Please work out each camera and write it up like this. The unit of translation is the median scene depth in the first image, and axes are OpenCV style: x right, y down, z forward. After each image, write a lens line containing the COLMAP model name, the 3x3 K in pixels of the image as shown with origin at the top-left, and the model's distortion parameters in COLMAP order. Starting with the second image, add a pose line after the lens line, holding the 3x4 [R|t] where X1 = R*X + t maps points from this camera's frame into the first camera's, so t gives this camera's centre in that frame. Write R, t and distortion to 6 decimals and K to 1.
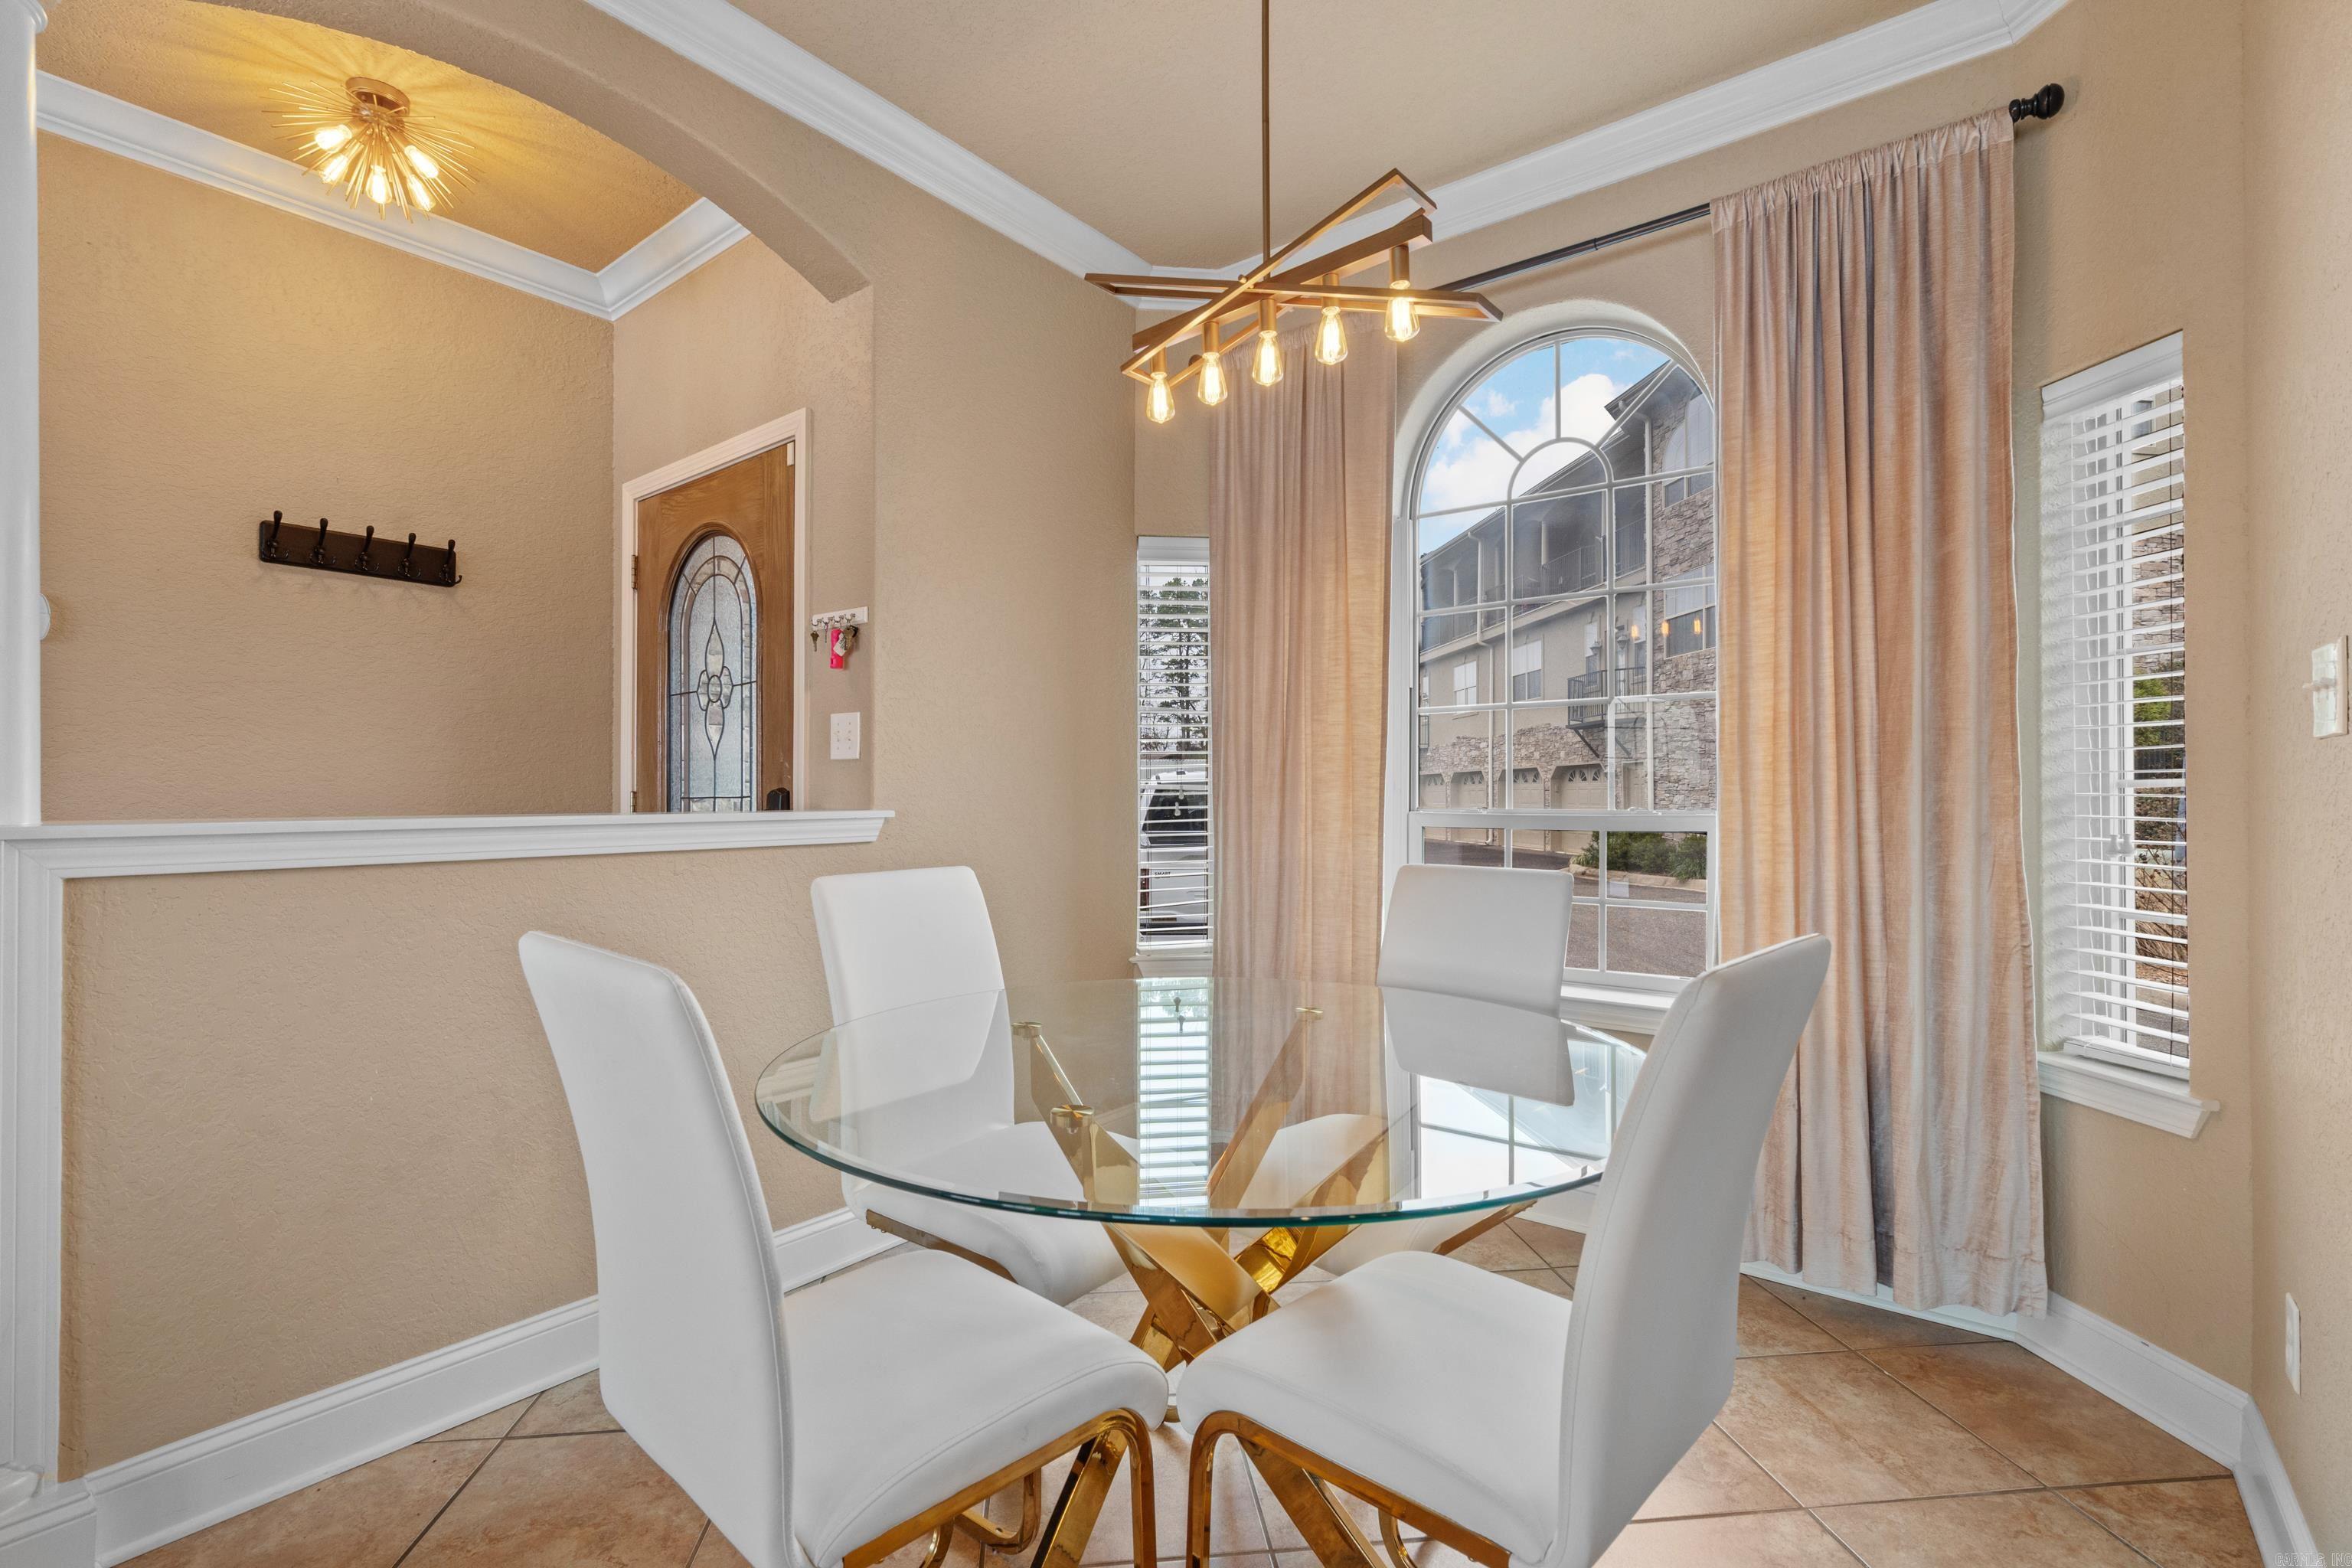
lens RADIAL K [[1042.4, 0, 1180.7], [0, 1042.4, 795.9], [0, 0, 1]] dist [-0.000819, -0.000073]
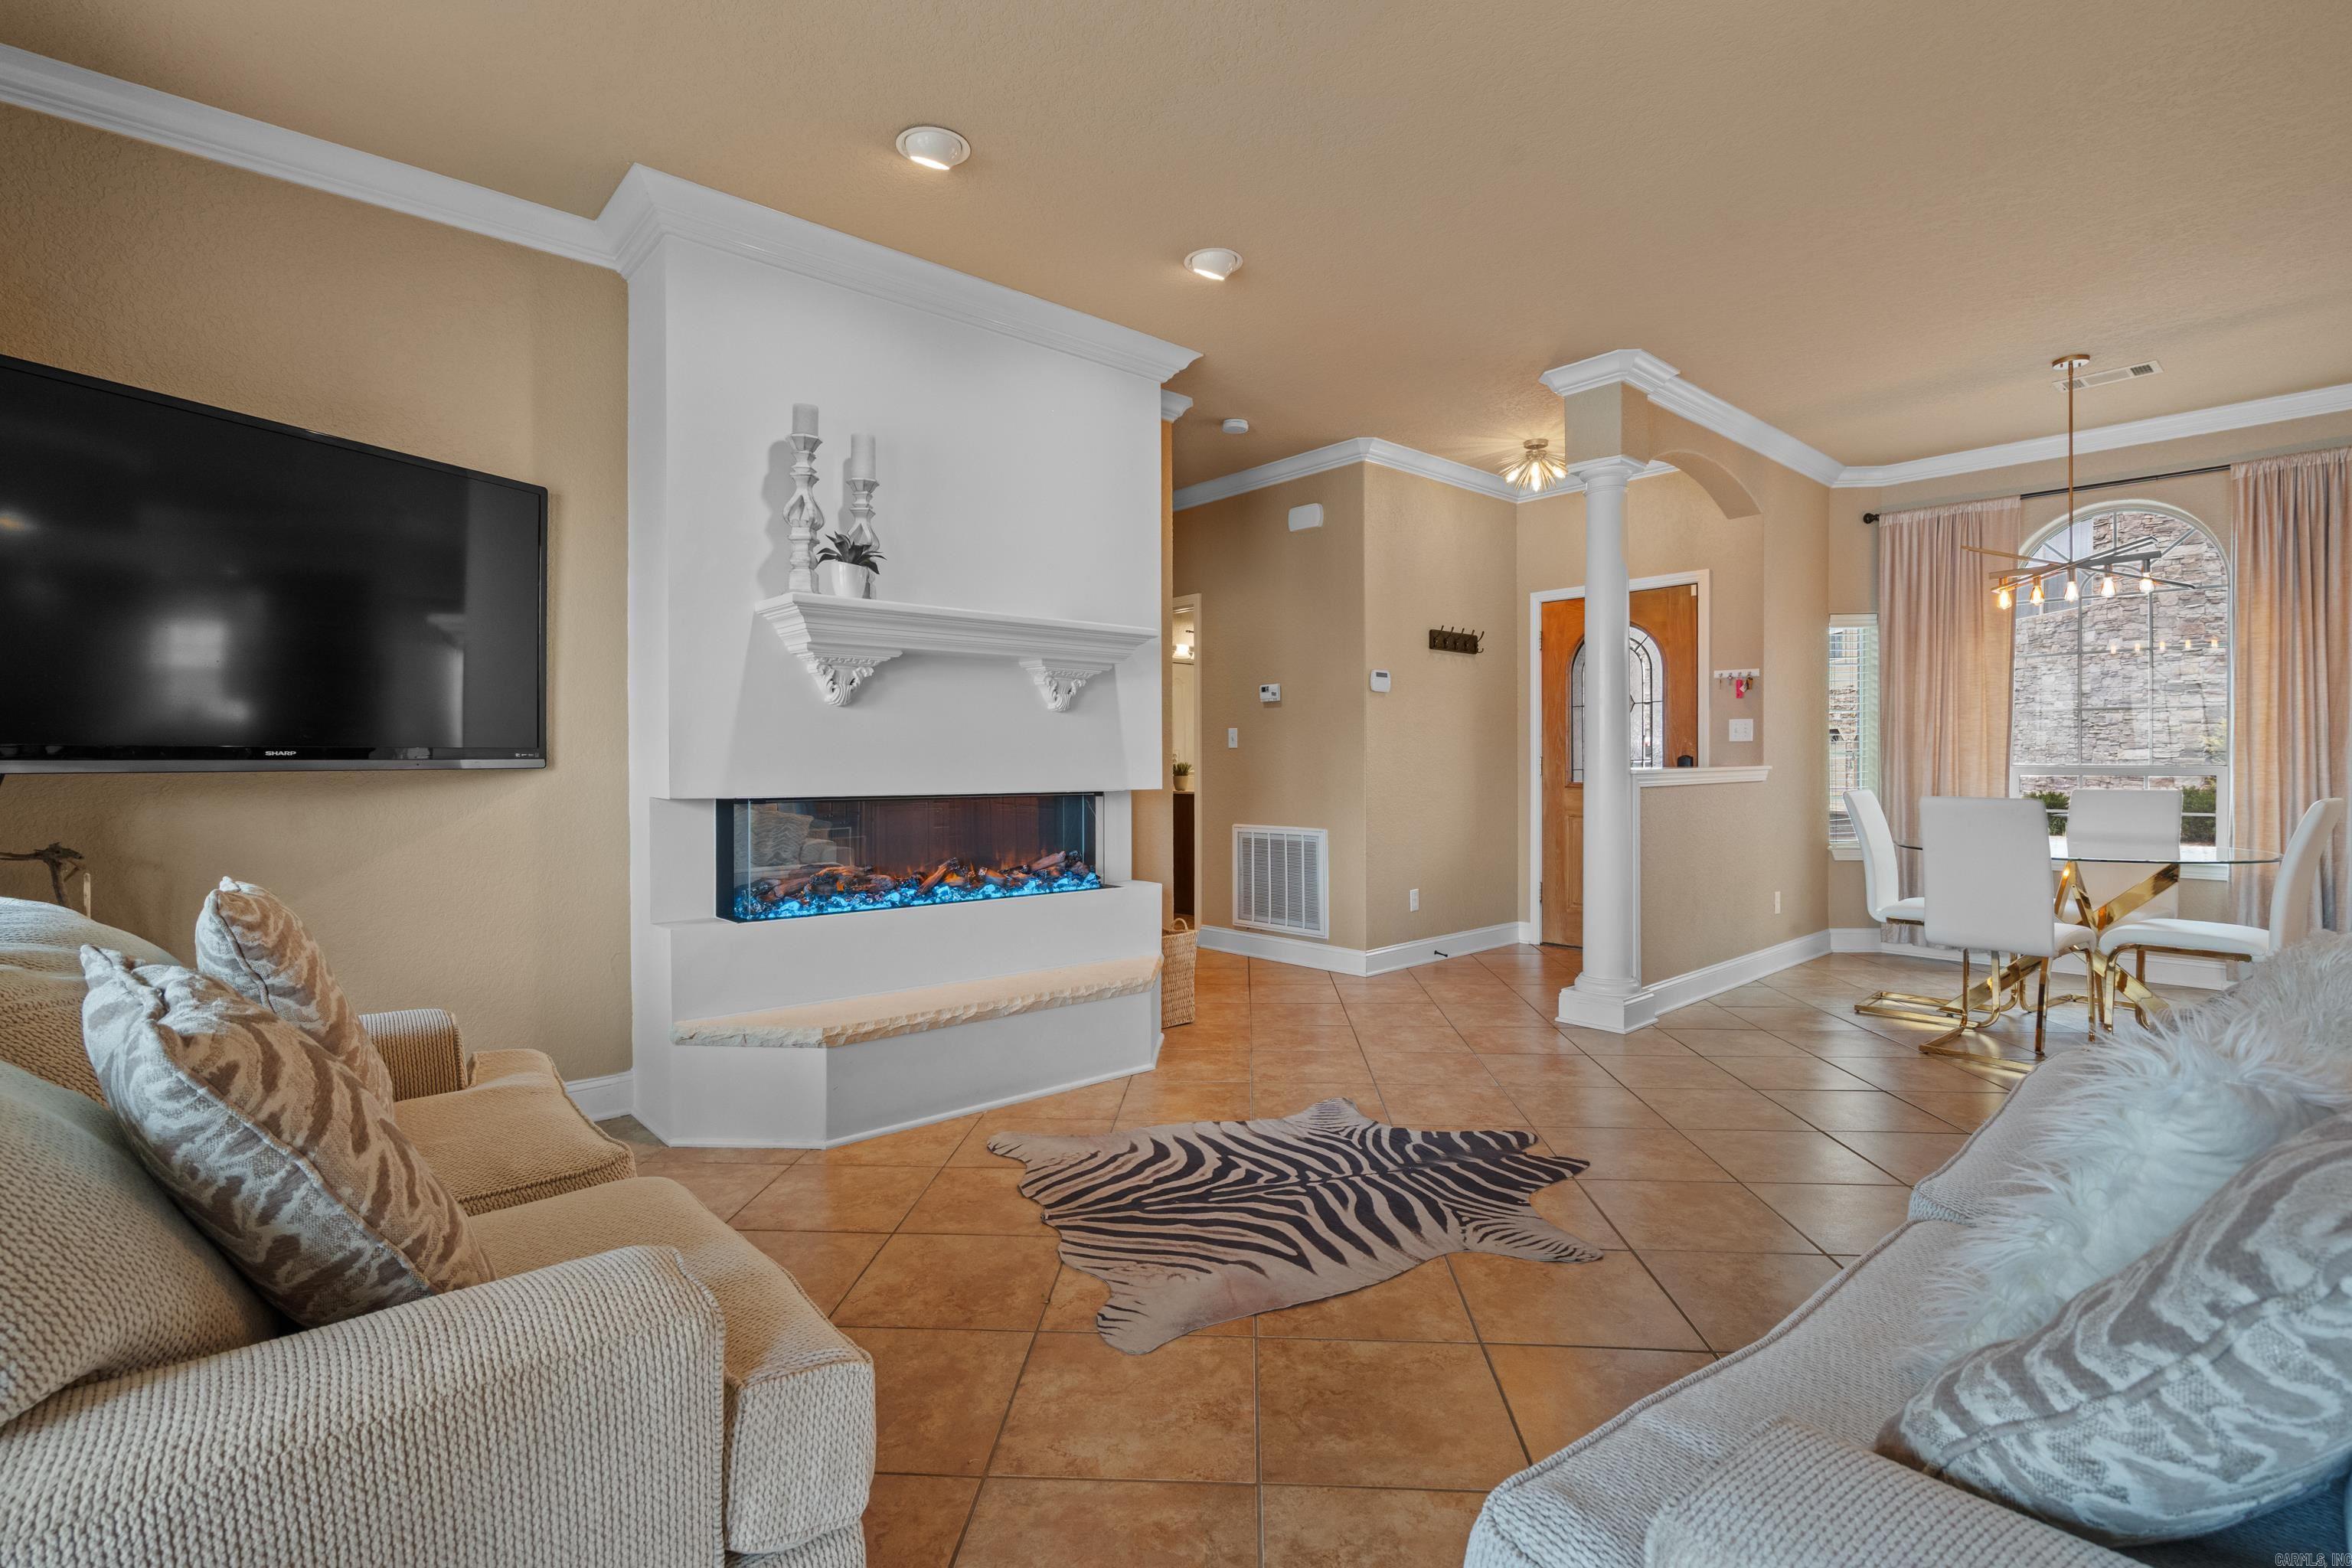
lens RADIAL K [[1078.6, 0, 1168.0], [0, 1078.6, 772.4], [0, 0, 1]] dist [-0.005438, 0.000700]
pose [[0.983500, -0.000987, -0.180908, -1.033741], [0.003560, 0.999897, 0.013901, -0.006520], [0.180876, -0.014316, 0.983402, -1.292797]]
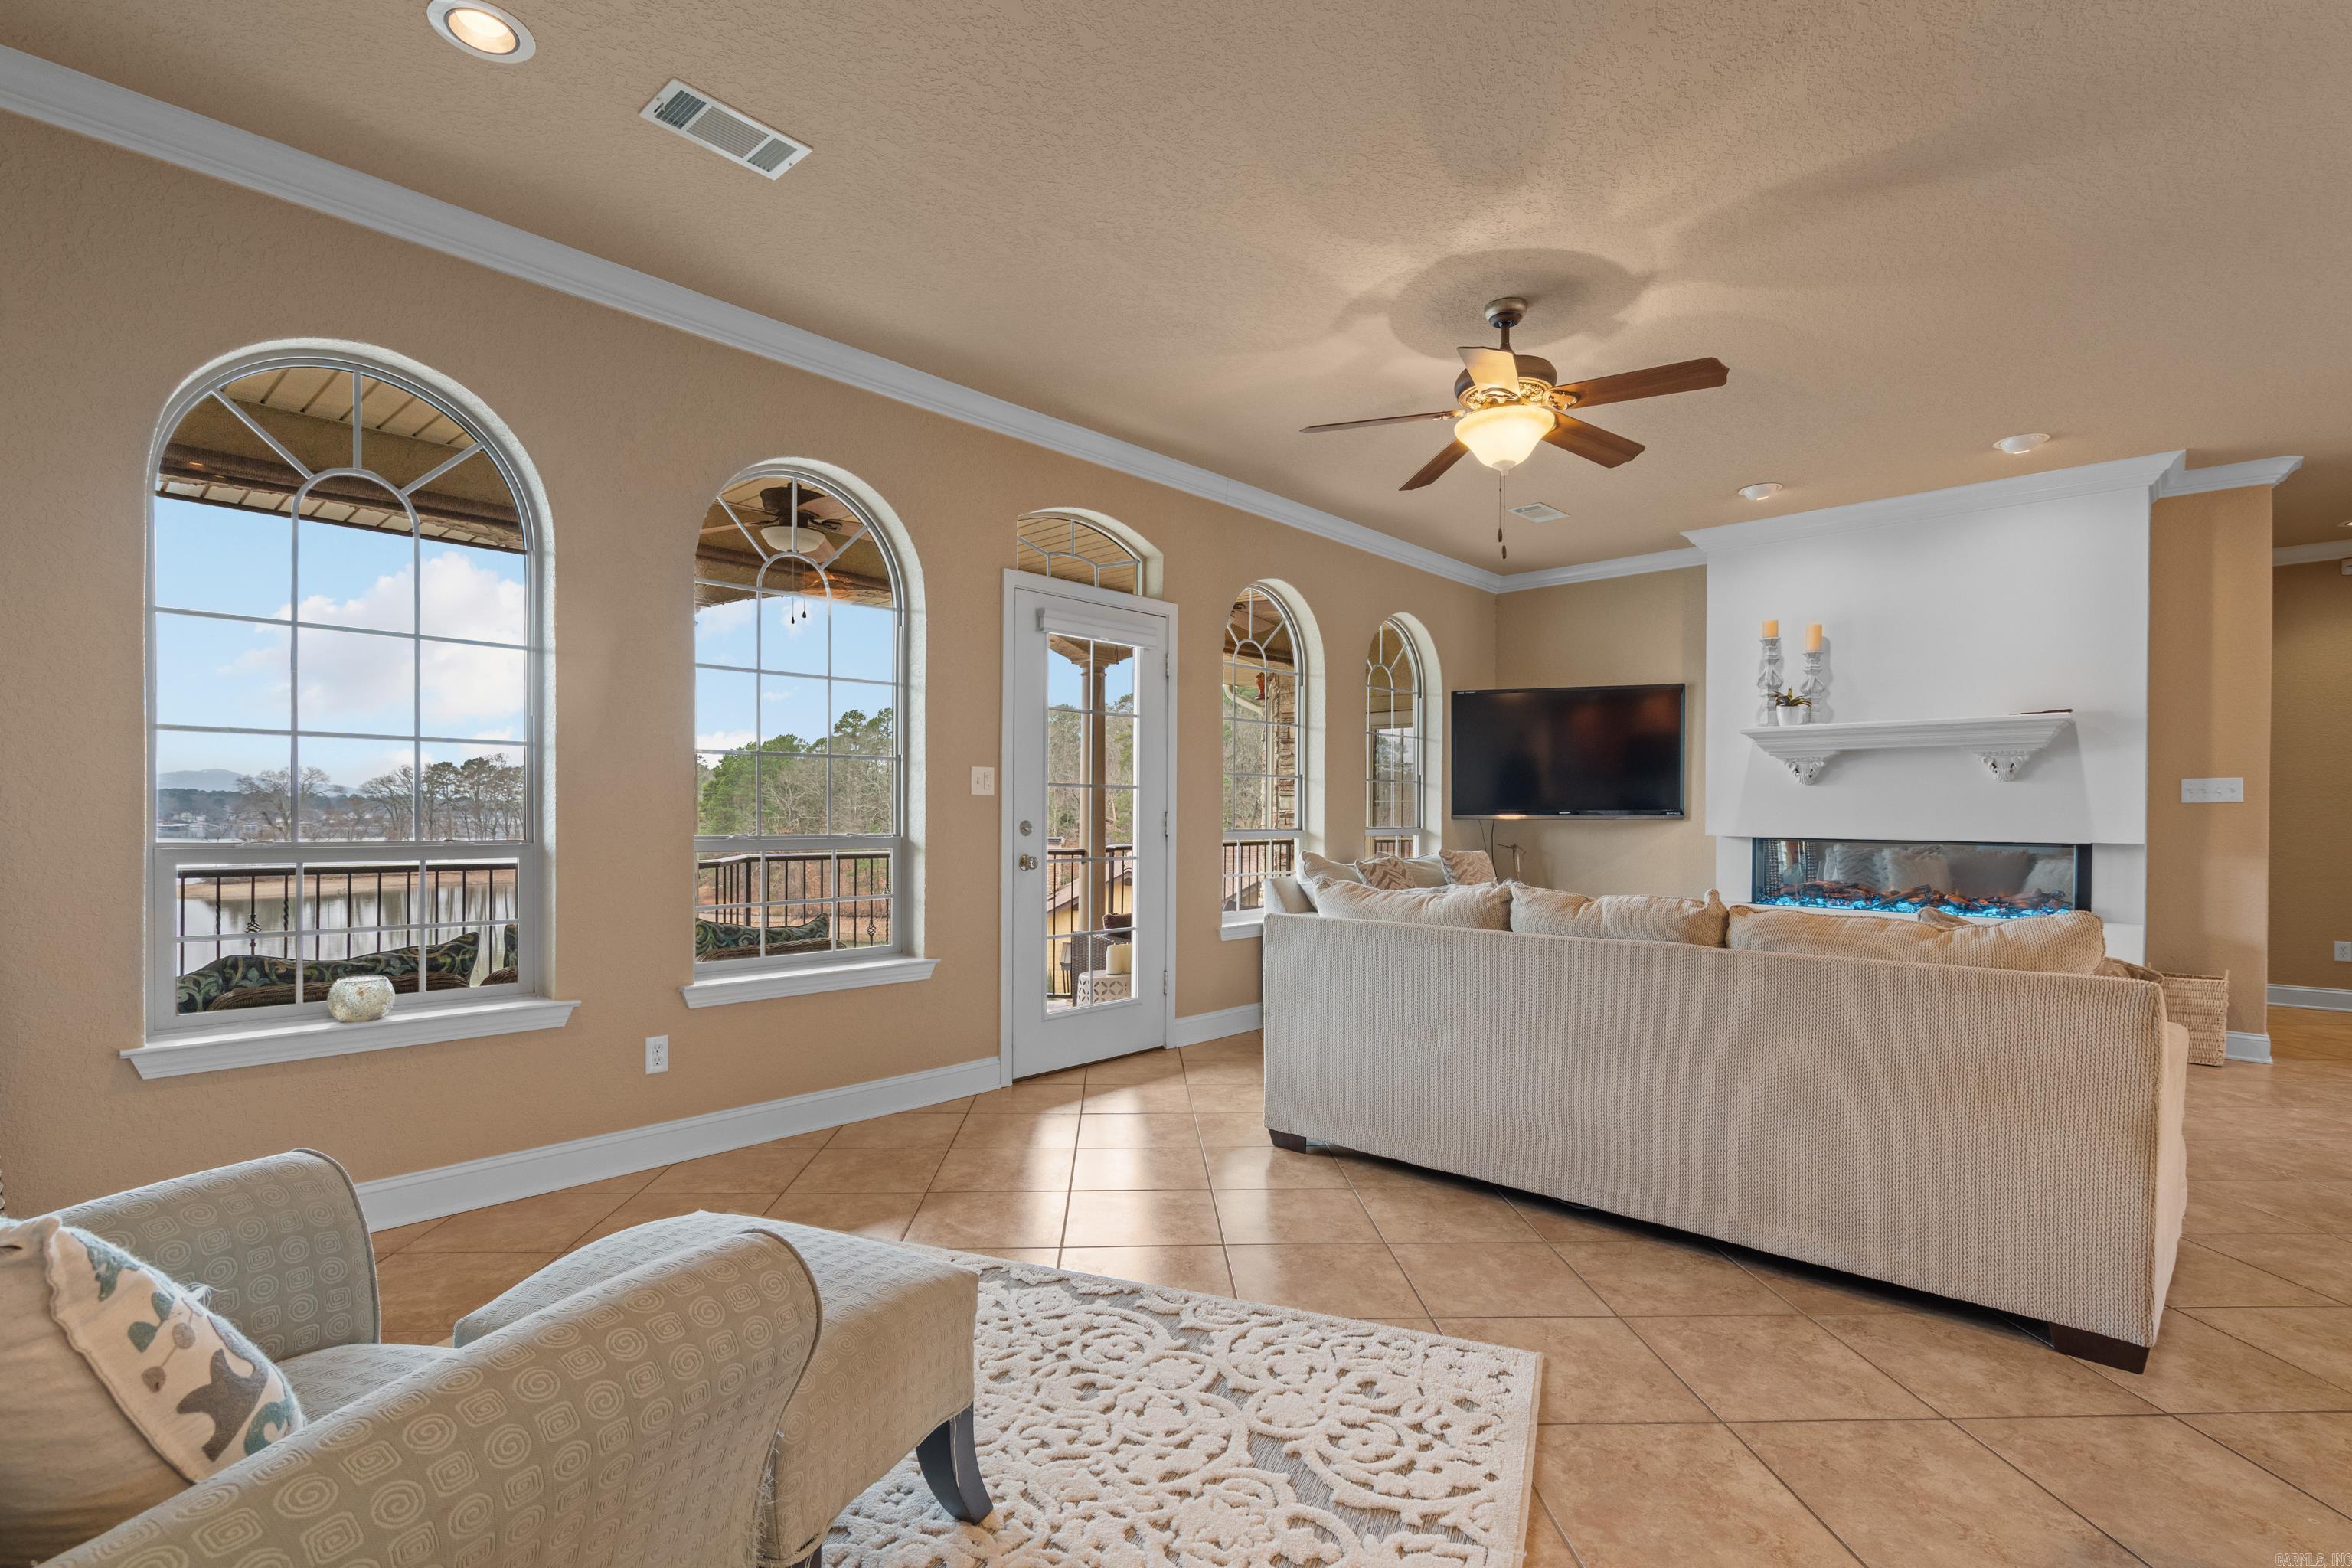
lens RADIAL K [[1094.9, 0, 1175.5], [0, 1094.9, 832.0], [0, 0, 1]] dist [0.000750, 0.000357]
pose [[-0.077731, 0.016310, -0.996841, 0.690745], [0.001146, 0.999867, 0.016271, -0.011453], [0.996974, 0.000122, -0.077739, -1.204689]]
